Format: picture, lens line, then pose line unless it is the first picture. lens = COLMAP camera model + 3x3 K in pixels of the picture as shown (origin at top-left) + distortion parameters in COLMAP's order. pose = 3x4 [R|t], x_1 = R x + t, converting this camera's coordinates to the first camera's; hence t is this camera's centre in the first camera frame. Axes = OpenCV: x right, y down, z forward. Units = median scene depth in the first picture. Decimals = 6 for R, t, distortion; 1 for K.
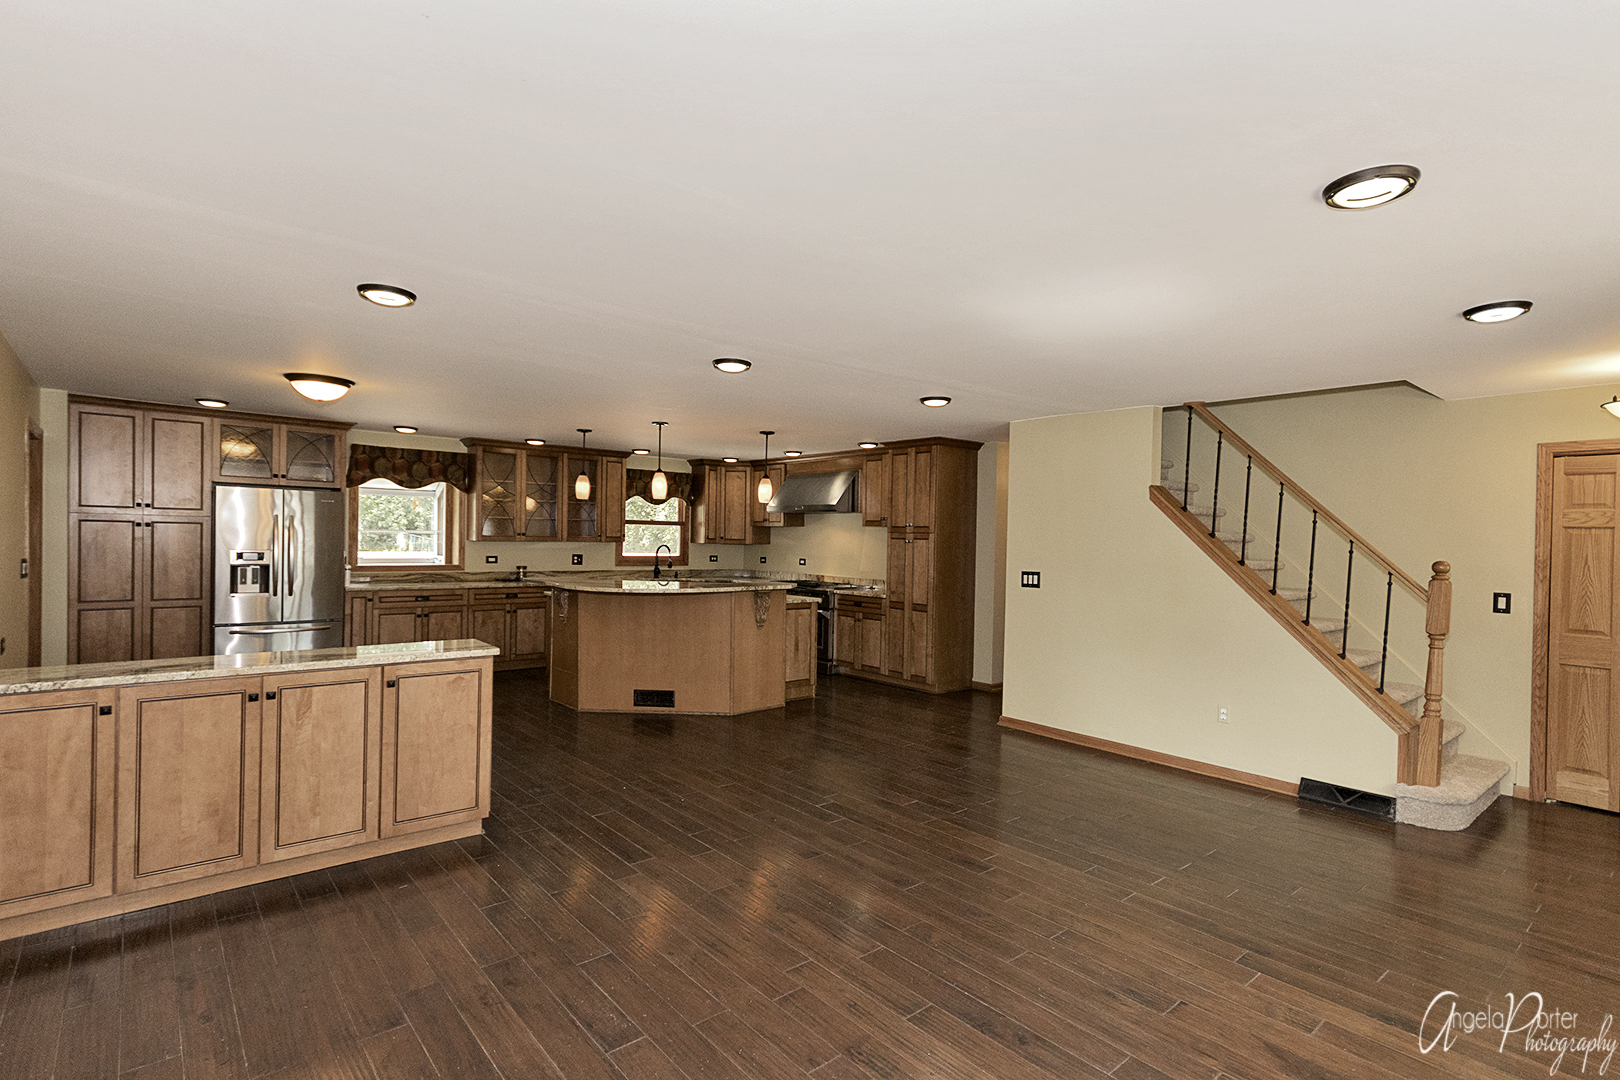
lens RADIAL K [[804.9, 0, 808.5], [0, 804.9, 545.0], [0, 0, 1]] dist [0.016904, 0.000348]
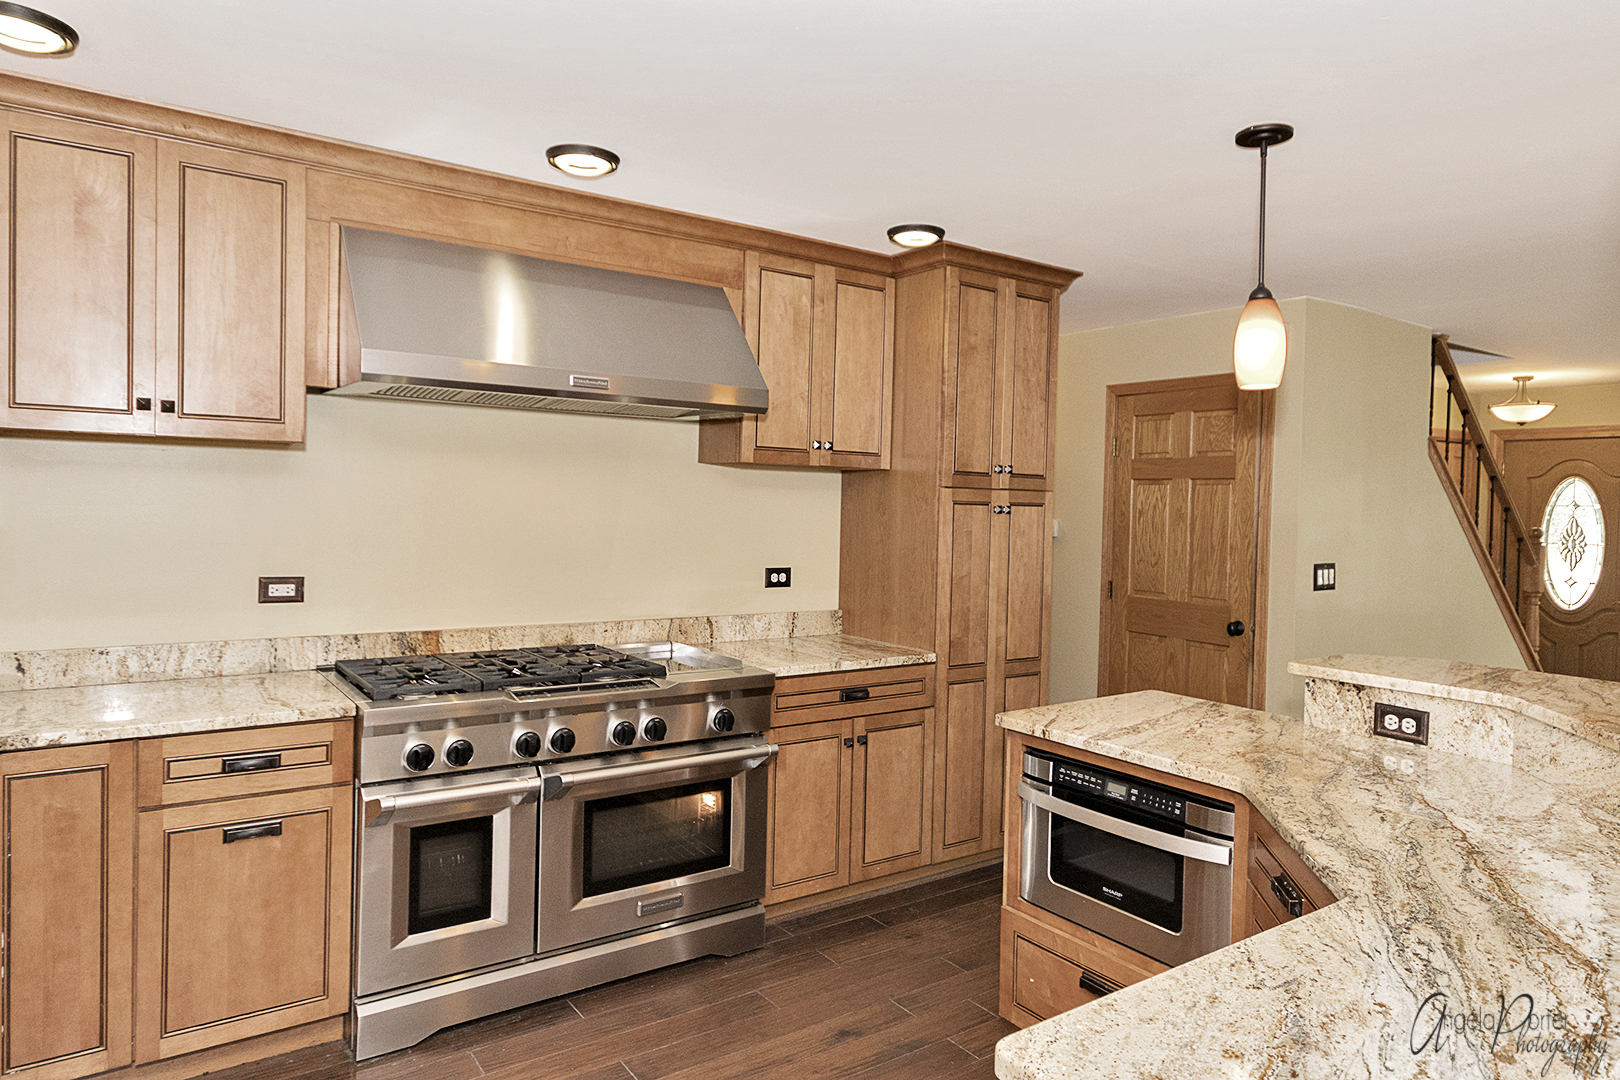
lens RADIAL K [[1002.7, 0, 864.3], [0, 1002.7, 527.4], [0, 0, 1]] dist [0.002578, 0.002247]
pose [[0.070175, -0.040558, 0.996710, -0.374271], [-0.010887, 0.999082, 0.041421, -0.015693], [-0.997475, -0.013758, 0.069669, 1.011807]]
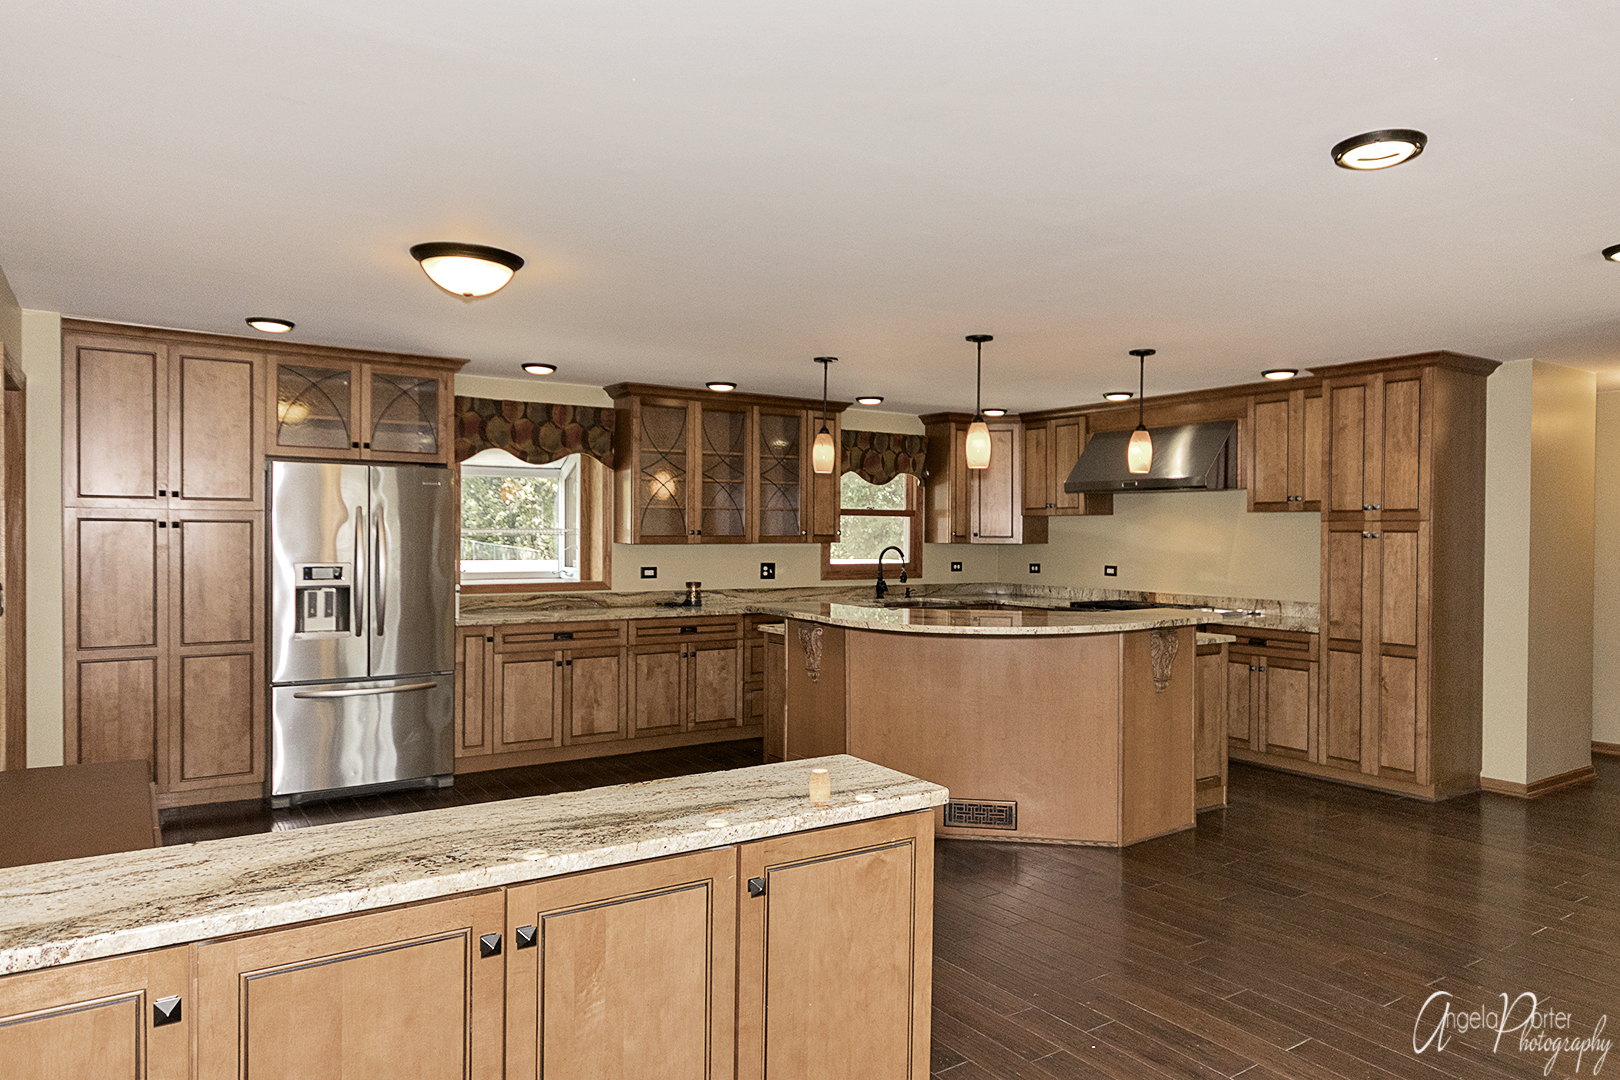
lens RADIAL K [[1042.1, 0, 810.0], [0, 1042.1, 540.0], [0, 0, 1]] dist [-0.000657, 0.002514]
pose [[0.993633, -0.012608, -0.111961, -0.188771], [0.012176, 0.999916, -0.004538, -0.002950], [0.112009, 0.003146, 0.993702, 0.205142]]
